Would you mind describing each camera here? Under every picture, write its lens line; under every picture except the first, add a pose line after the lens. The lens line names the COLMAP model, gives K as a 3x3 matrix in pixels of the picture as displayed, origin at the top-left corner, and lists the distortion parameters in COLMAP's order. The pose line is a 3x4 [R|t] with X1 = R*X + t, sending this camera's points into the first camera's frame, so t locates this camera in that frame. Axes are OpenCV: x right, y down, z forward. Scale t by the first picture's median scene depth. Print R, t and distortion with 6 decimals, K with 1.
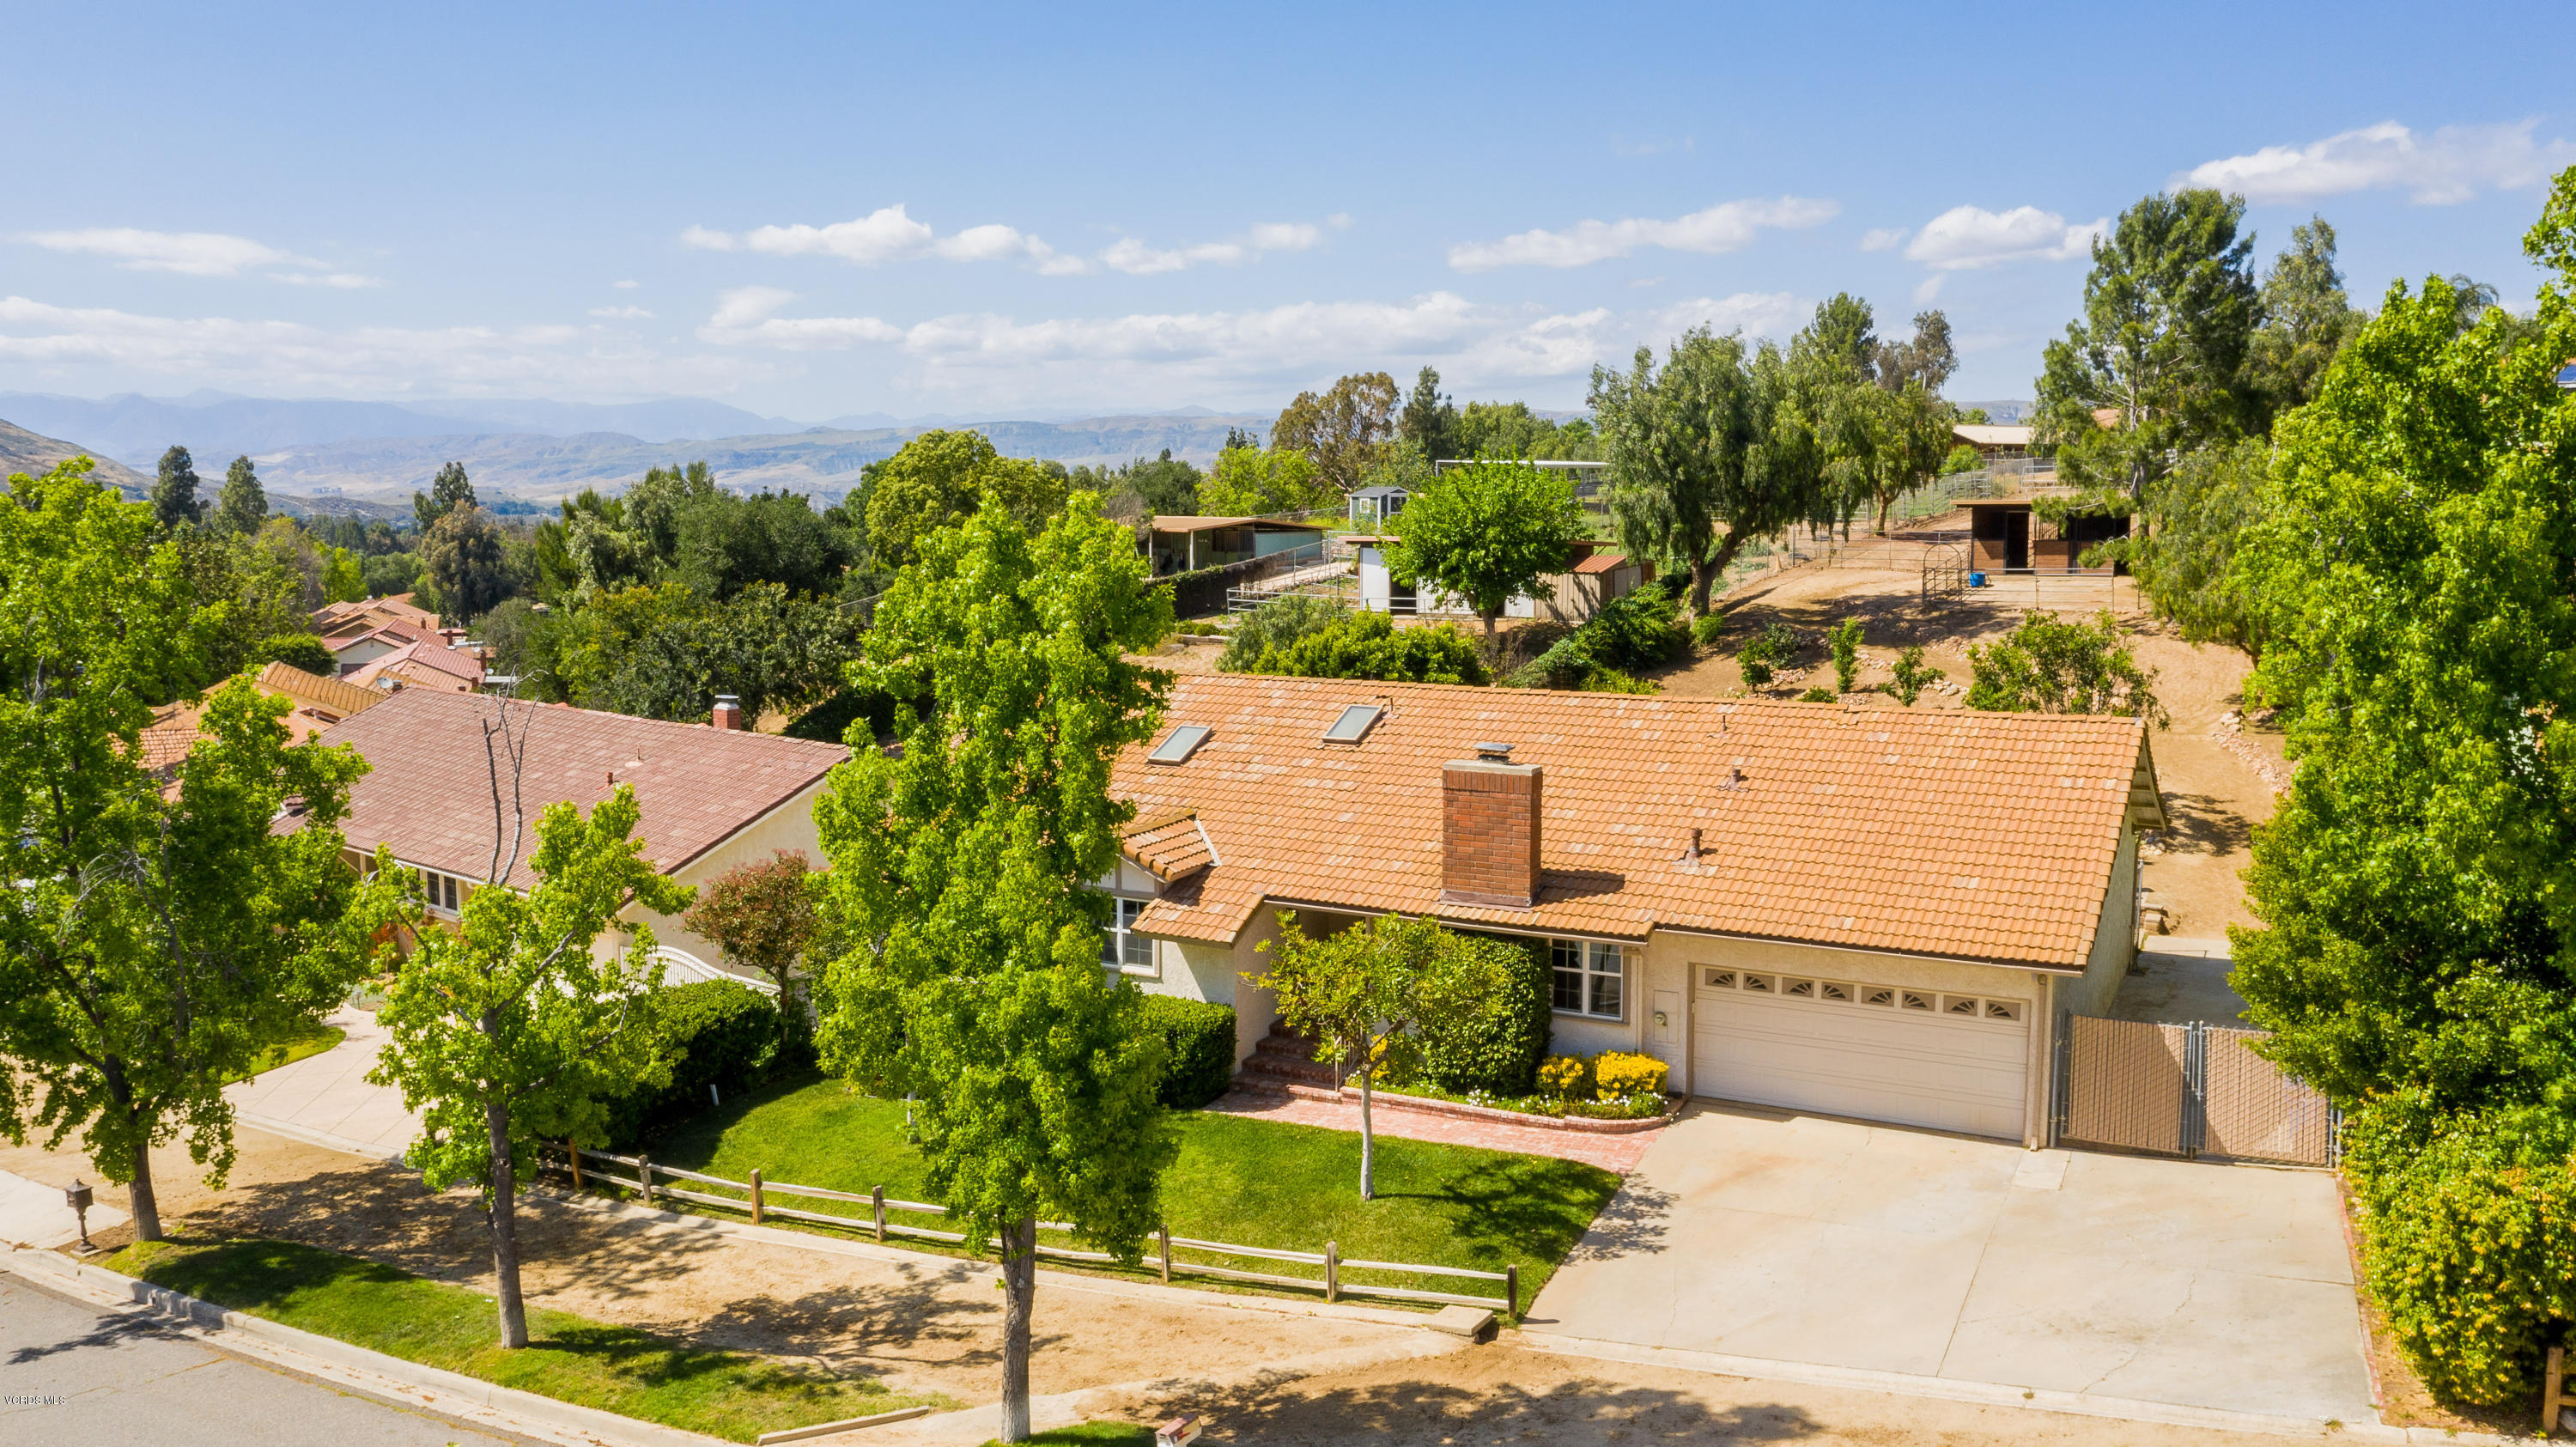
lens RADIAL K [[2143.0, 0, 1288.0], [0, 2143.0, 723.5], [0, 0, 1]] dist [0.000784, -0.054248]
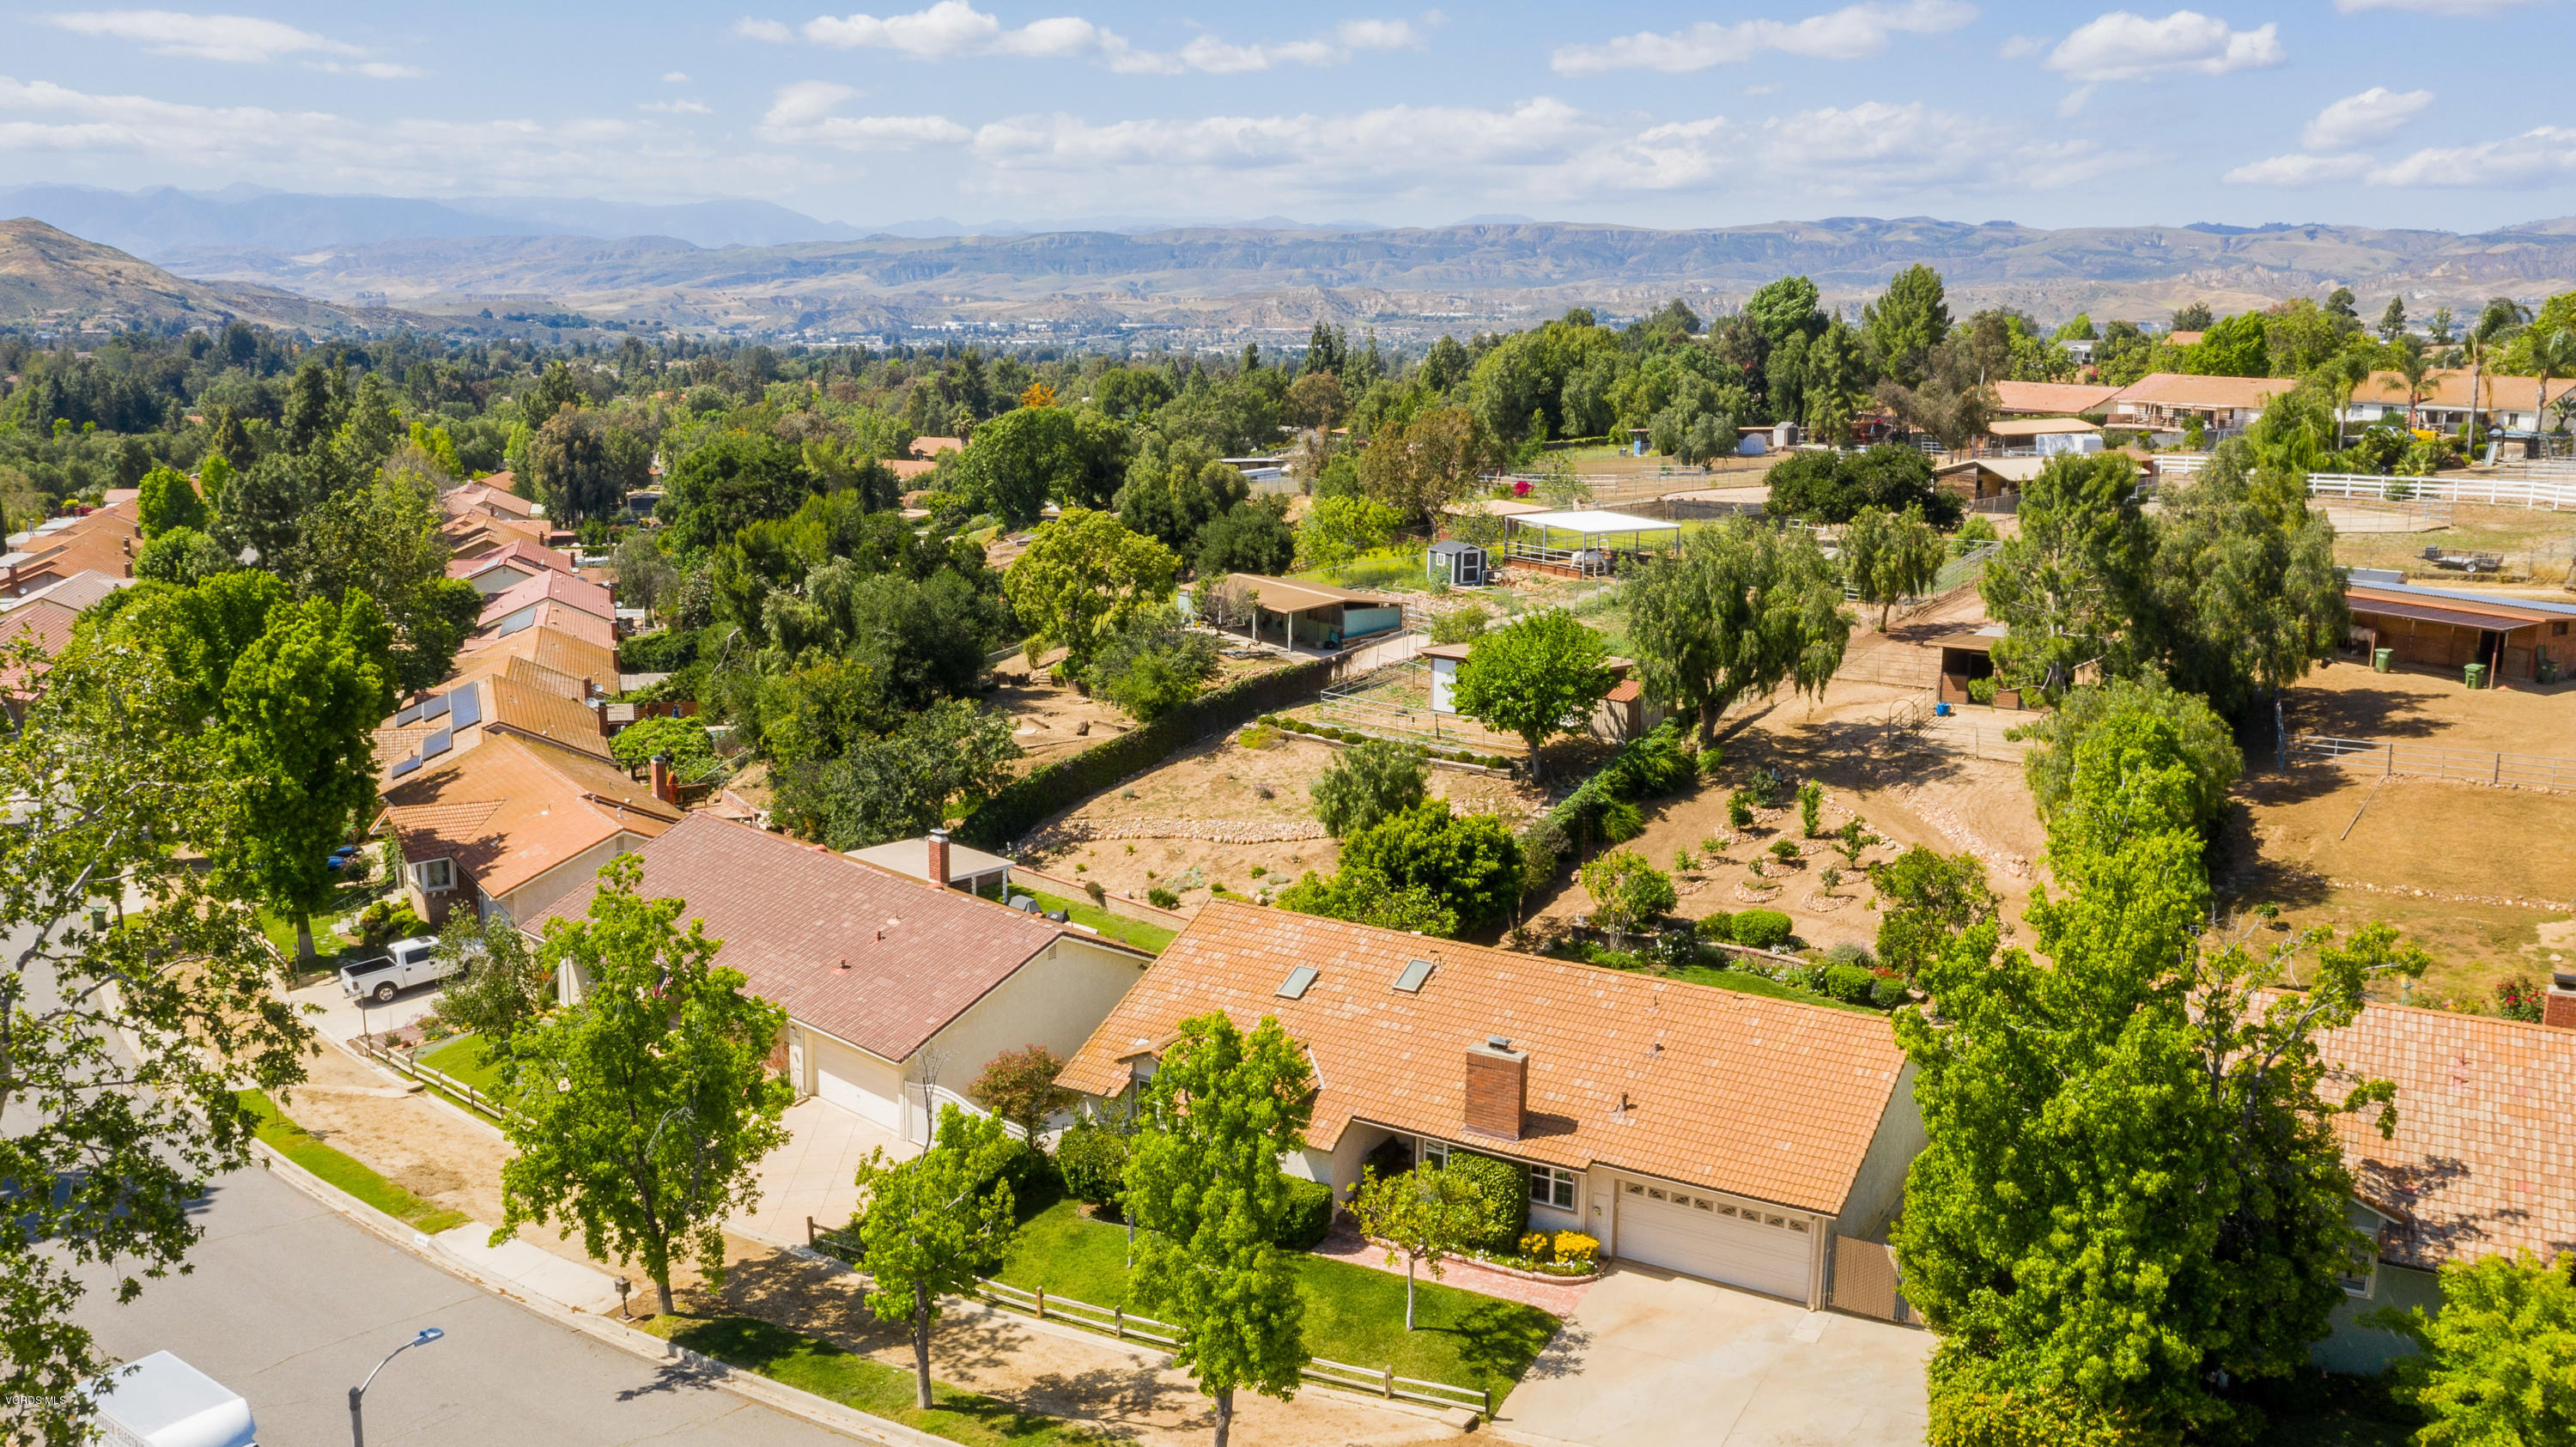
lens RADIAL K [[2255.3, 0, 1288.0], [0, 2255.3, 723.5], [0, 0, 1]] dist [-0.013295, -0.004130]
pose [[0.999114, 0.026812, -0.032437, -0.013710], [-0.024327, 0.996907, 0.074727, -0.358274], [0.034341, -0.073871, 0.996676, -0.689055]]
